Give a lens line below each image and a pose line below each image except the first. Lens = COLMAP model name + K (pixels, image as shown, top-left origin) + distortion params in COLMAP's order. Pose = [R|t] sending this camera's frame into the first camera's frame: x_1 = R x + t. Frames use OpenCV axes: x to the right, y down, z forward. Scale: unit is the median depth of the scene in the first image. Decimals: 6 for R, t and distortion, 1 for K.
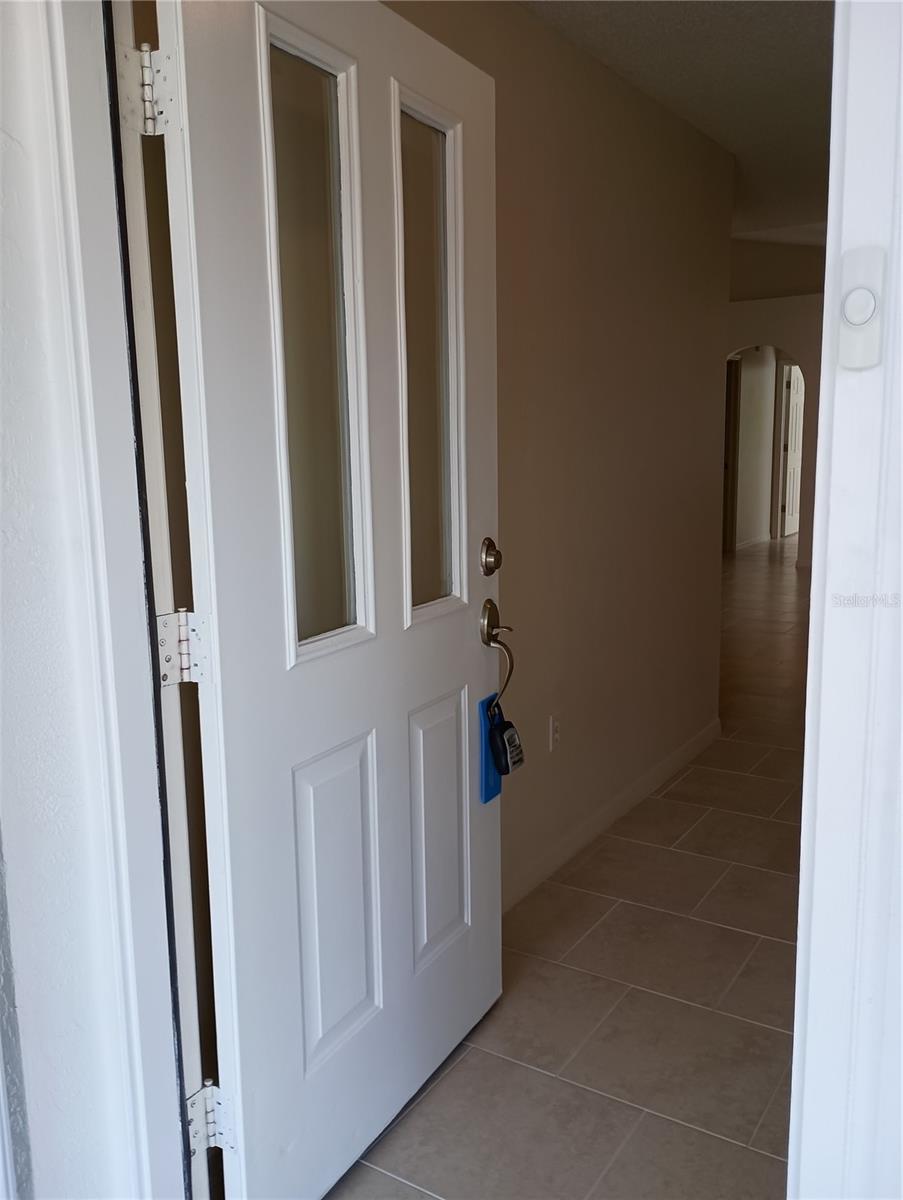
lens RADIAL K [[1003.7, 0, 455.1], [0, 1003.7, 597.2], [0, 0, 1]] dist [0.062508, -0.095352]
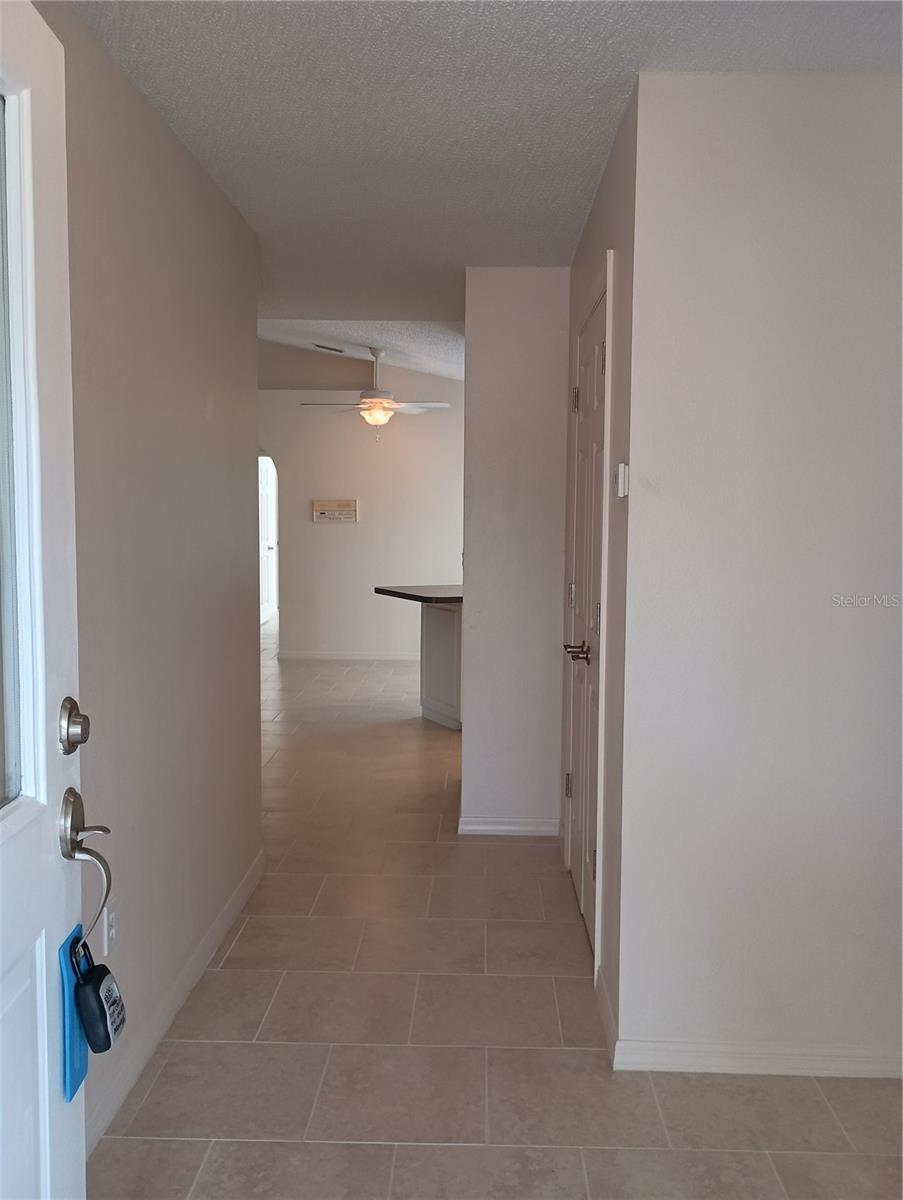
lens RADIAL K [[1003.7, 0, 455.1], [0, 1003.7, 597.2], [0, 0, 1]] dist [0.062508, -0.095352]
pose [[0.856191, -0.016585, 0.516393, -0.093041], [0.058976, 0.996089, -0.065792, -0.065612], [-0.513283, 0.086785, 0.853820, 0.280337]]
